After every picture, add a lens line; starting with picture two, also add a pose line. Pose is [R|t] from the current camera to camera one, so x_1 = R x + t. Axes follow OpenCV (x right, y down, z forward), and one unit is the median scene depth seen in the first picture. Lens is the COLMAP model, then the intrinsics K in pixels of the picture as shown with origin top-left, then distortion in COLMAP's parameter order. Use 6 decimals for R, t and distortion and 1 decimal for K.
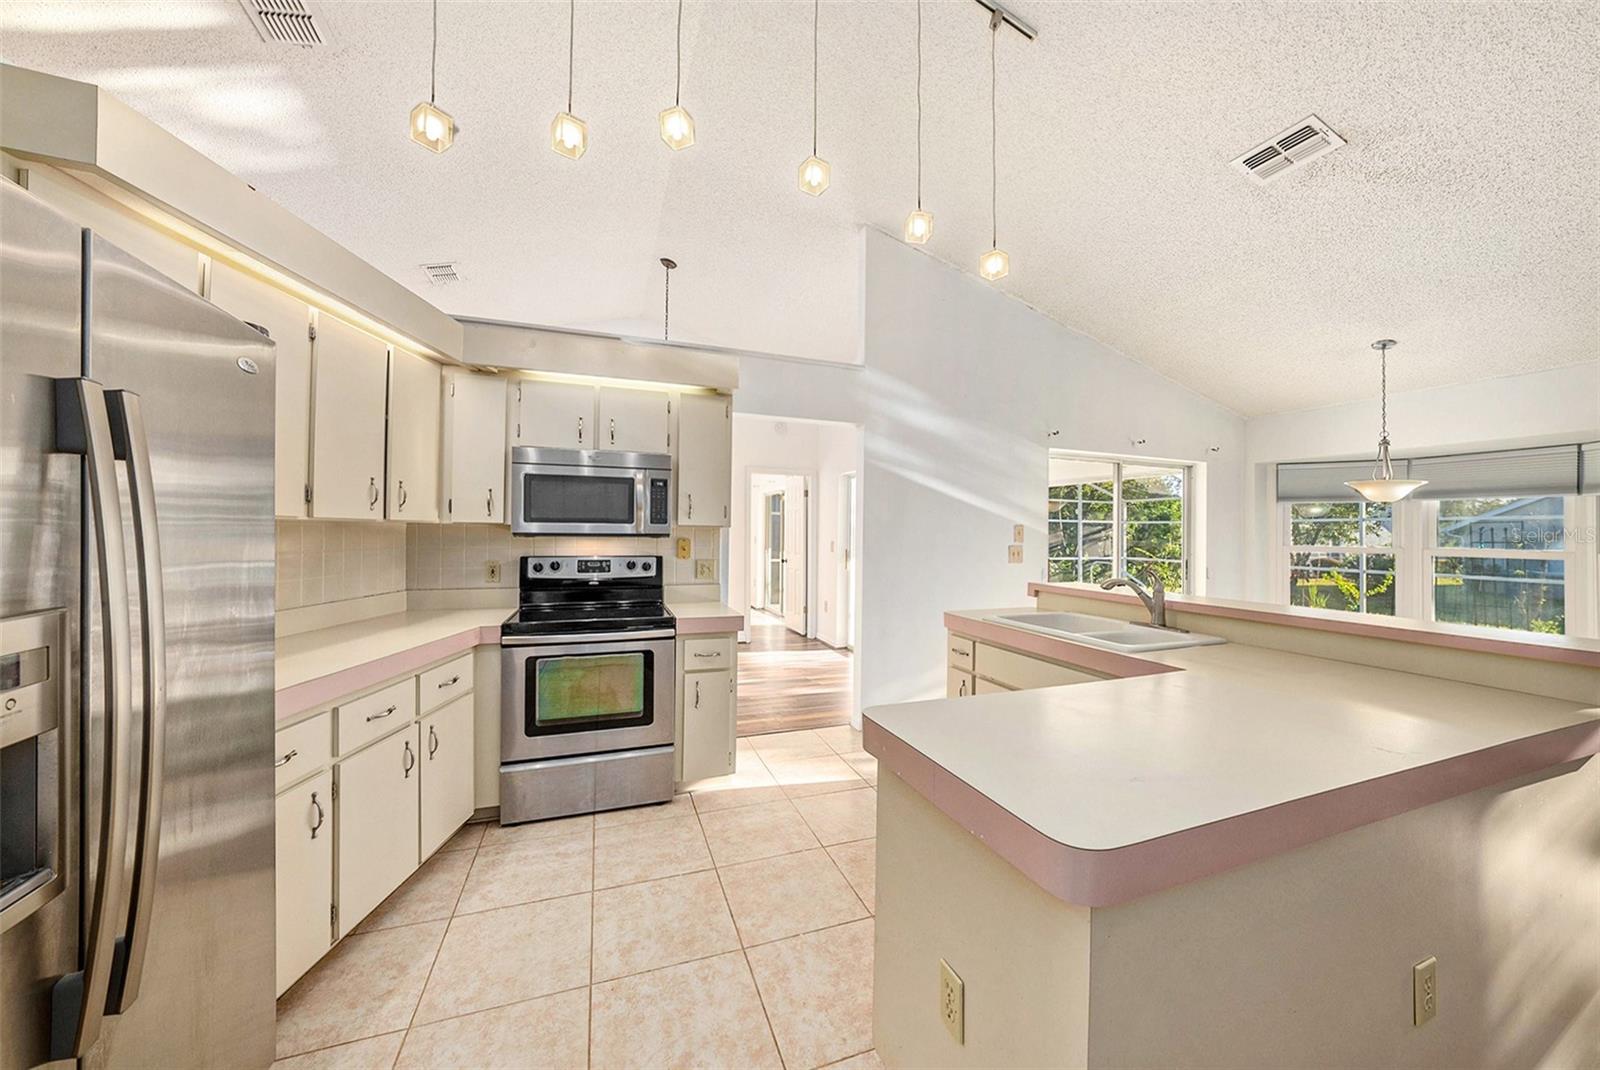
lens RADIAL K [[559.4, 0, 817.1], [0, 559.4, 536.5], [0, 0, 1]] dist [-0.022208, 0.002986]
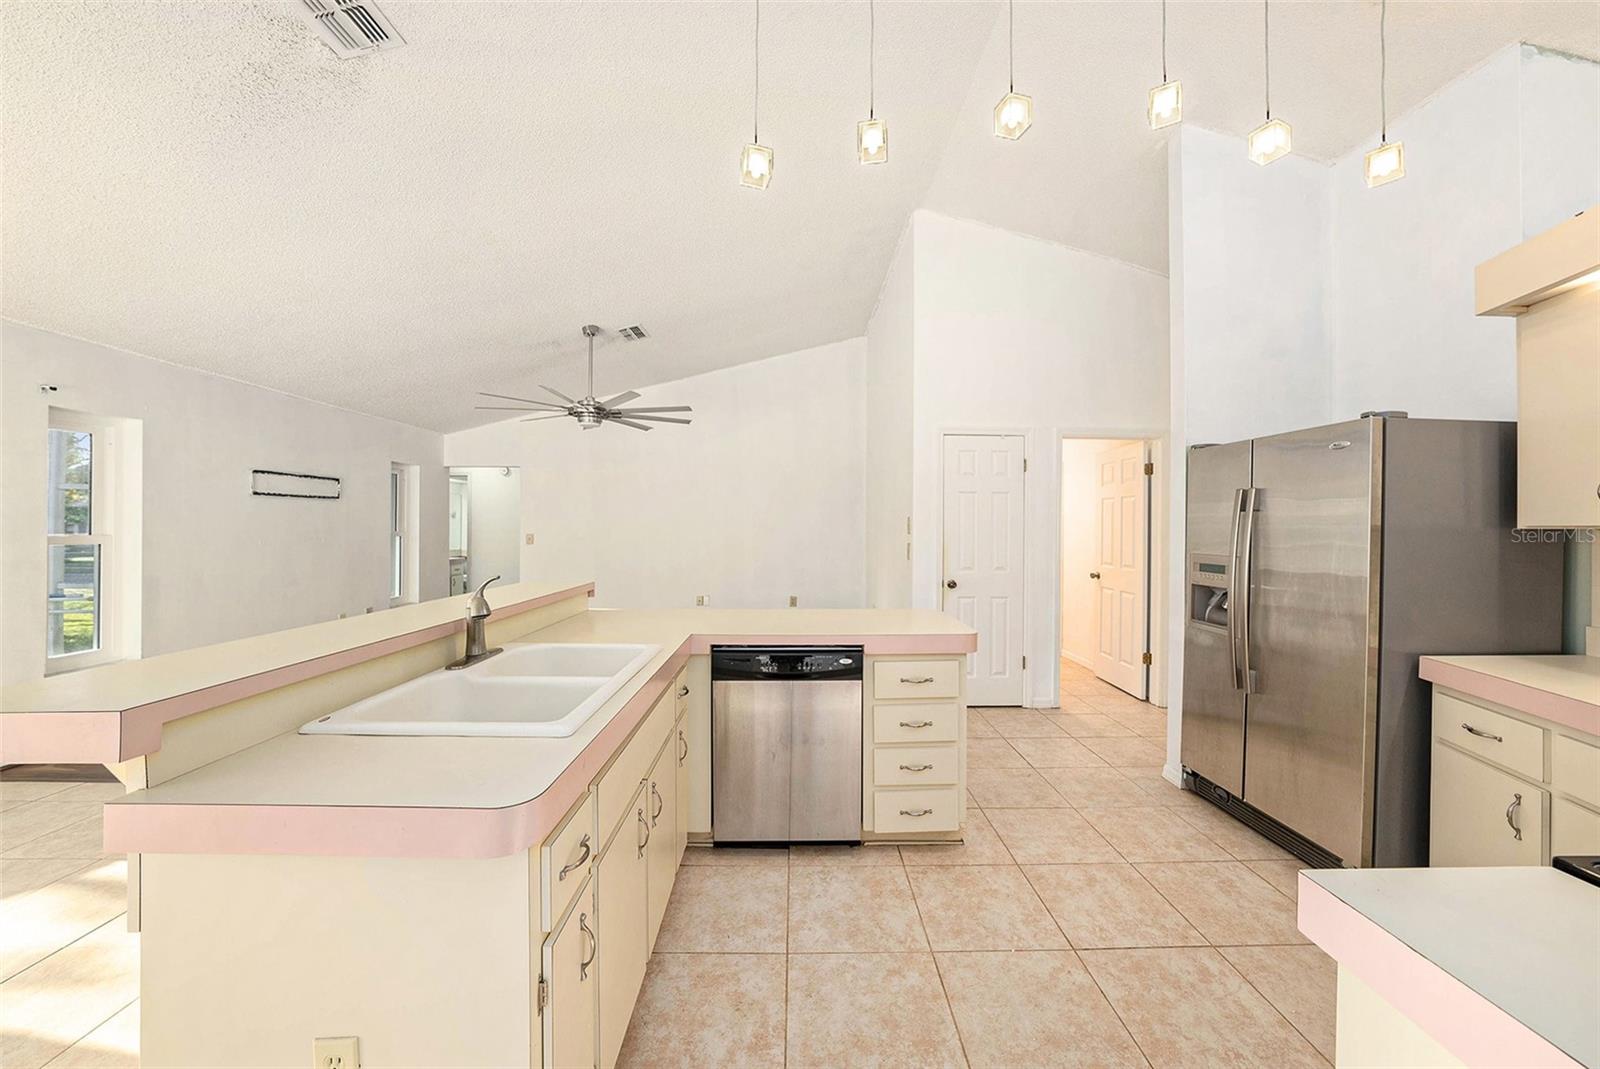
lens RADIAL K [[559.4, 0, 809.6], [0, 559.4, 524.9], [0, 0, 1]] dist [-0.022208, 0.002986]
pose [[-0.940794, -0.017701, 0.338515, -0.004157], [-0.017025, 0.999843, 0.004968, -0.010247], [-0.338550, -0.001089, -0.940948, 1.184101]]
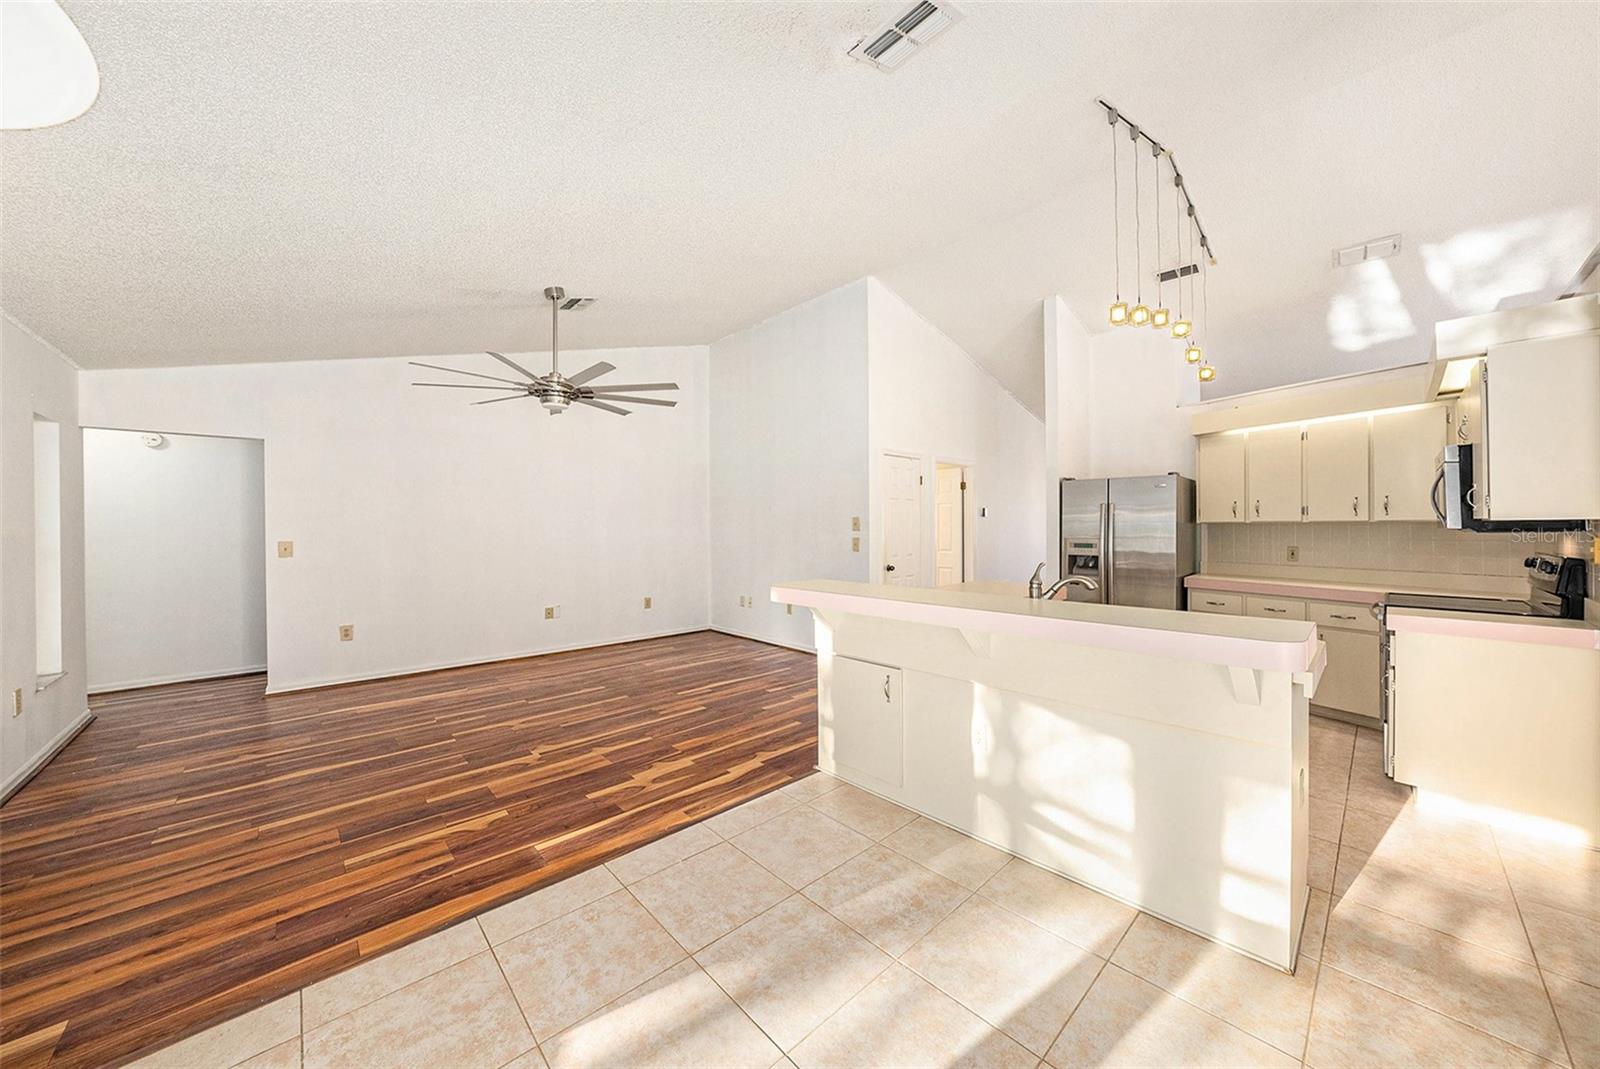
lens RADIAL K [[559.4, 0, 808.2], [0, 559.4, 532.7], [0, 0, 1]] dist [-0.022208, 0.002986]
pose [[-0.923705, -0.003212, -0.383090, 1.040489], [-0.008786, 0.999879, 0.012803, -0.000168], [0.383003, 0.015192, -0.923622, 1.351047]]
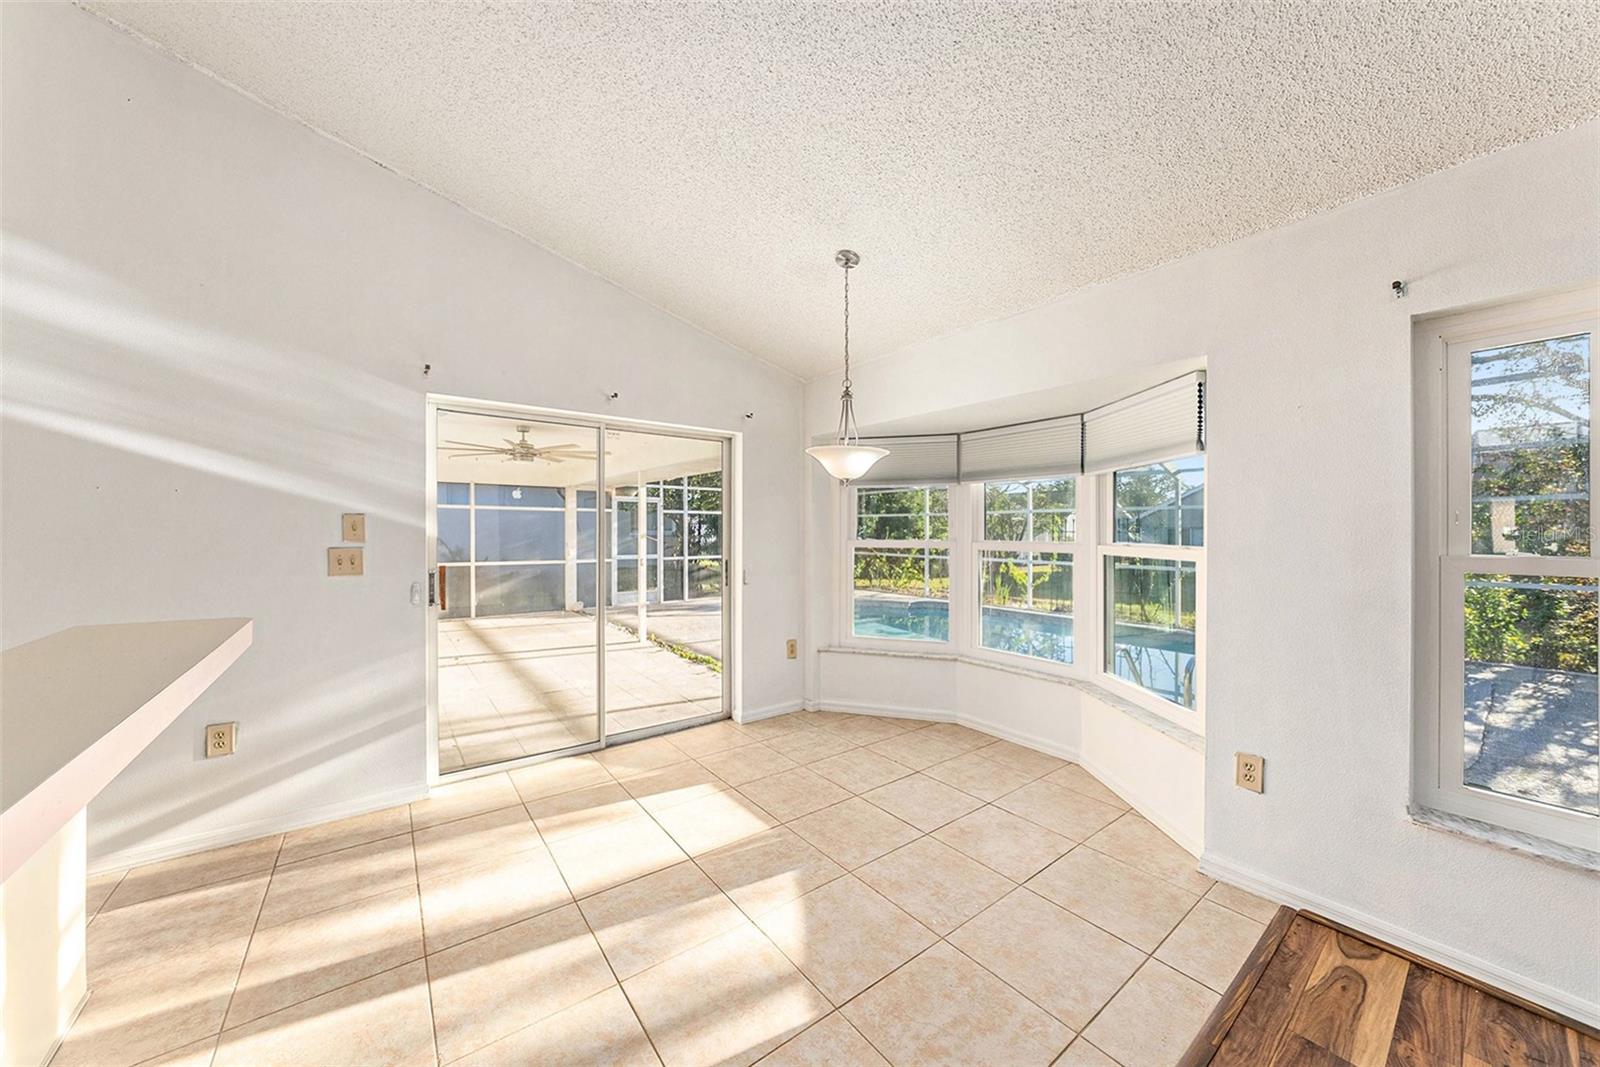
lens RADIAL K [[559.4, 0, 805.7], [0, 559.4, 524.4], [0, 0, 1]] dist [-0.022208, 0.002986]
pose [[0.957614, -0.007531, 0.287957, 0.905313], [0.011573, 0.999857, -0.012336, 0.006764], [-0.287823, 0.015146, 0.957564, 0.368218]]
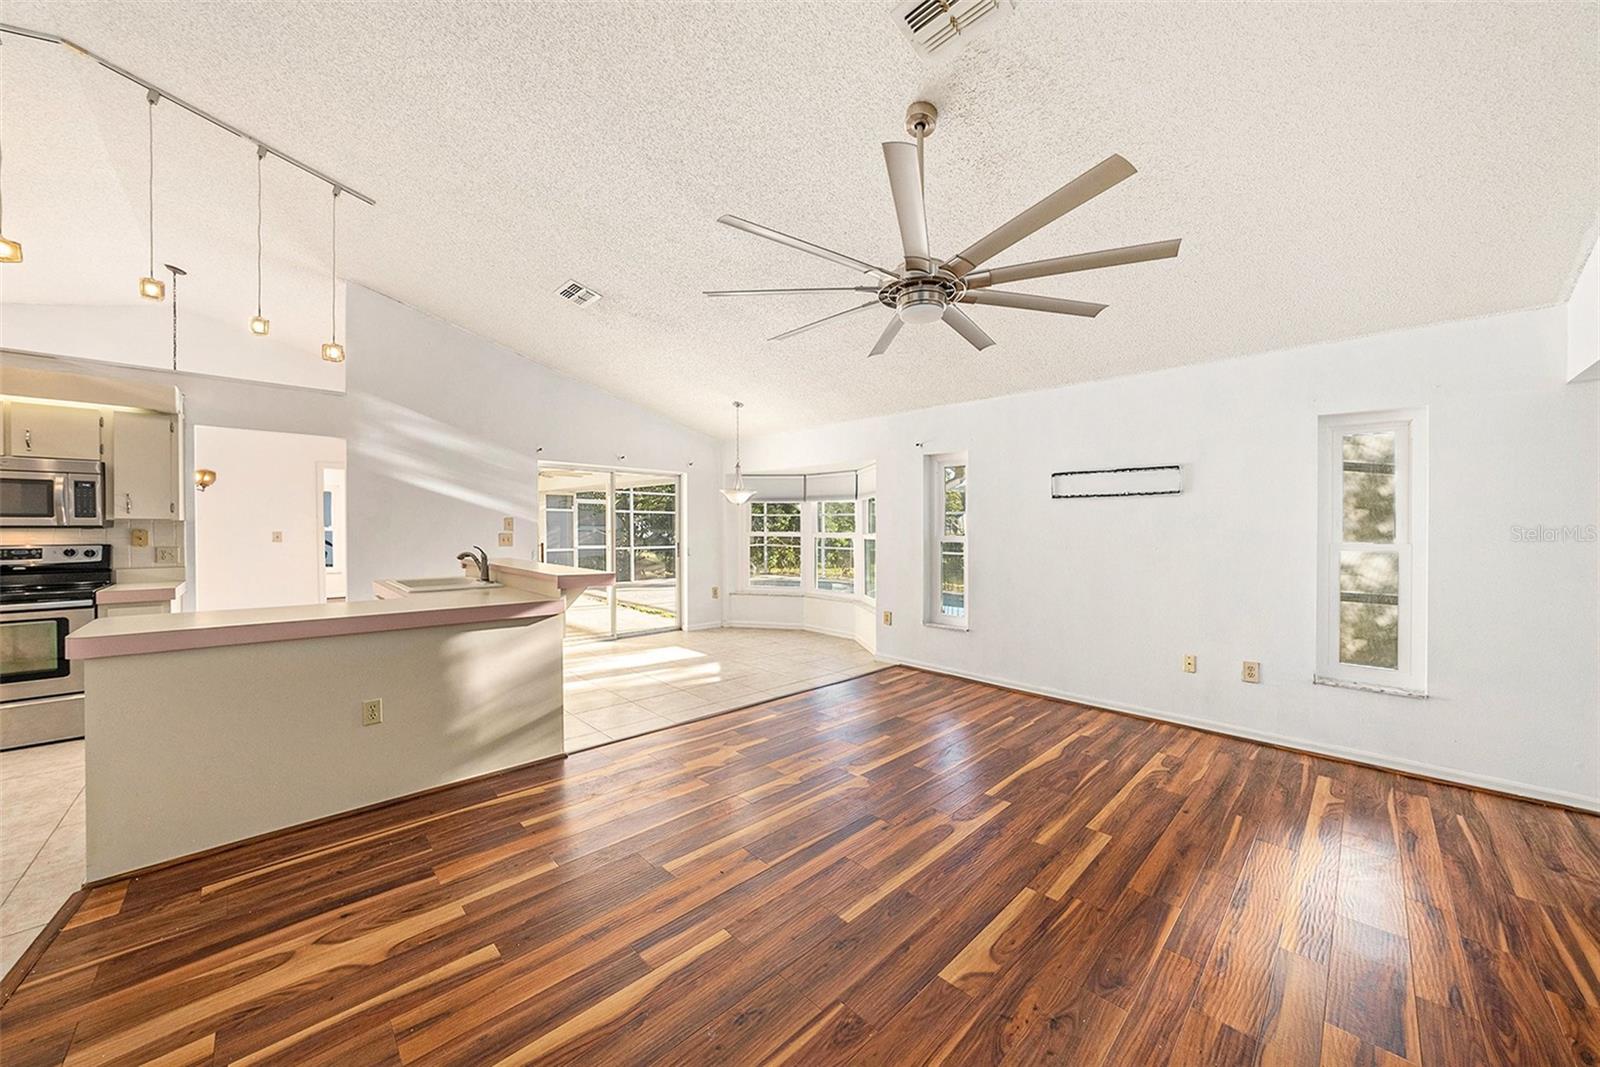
lens RADIAL K [[559.4, 0, 795.3], [0, 559.4, 534.7], [0, 0, 1]] dist [-0.022208, 0.002986]
pose [[0.920282, -0.011997, 0.391071, 0.641025], [0.007755, 0.999893, 0.012425, 0.011658], [-0.391179, -0.008402, 0.920276, -0.667608]]
